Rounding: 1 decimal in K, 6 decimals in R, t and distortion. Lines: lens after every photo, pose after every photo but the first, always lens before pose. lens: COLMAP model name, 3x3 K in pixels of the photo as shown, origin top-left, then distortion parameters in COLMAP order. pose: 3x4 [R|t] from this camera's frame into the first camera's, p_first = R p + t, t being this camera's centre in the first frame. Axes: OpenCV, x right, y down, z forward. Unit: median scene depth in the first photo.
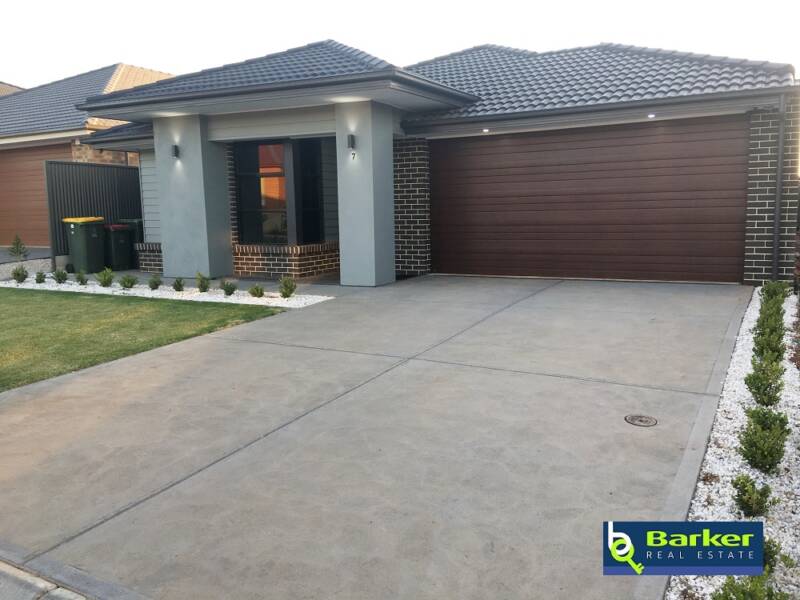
lens RADIAL K [[681.6, 0, 400.5], [0, 681.6, 290.2], [0, 0, 1]] dist [0.149680, -0.229107]
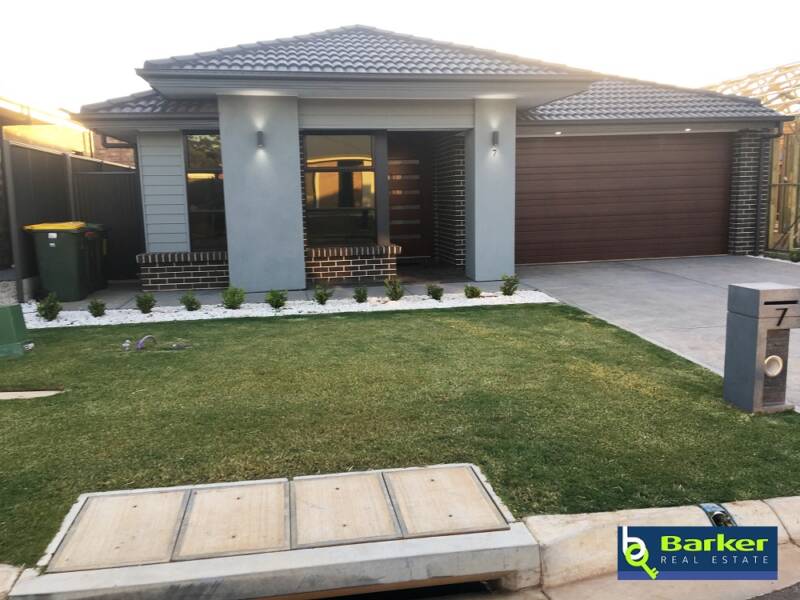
lens RADIAL K [[681.6, 0, 400.5], [0, 681.6, 290.2], [0, 0, 1]] dist [0.149680, -0.229107]
pose [[0.784325, -0.089503, 0.613859, -0.714368], [0.084307, 0.995735, 0.037463, -0.037506], [-0.614595, 0.022369, 0.788526, 0.253032]]
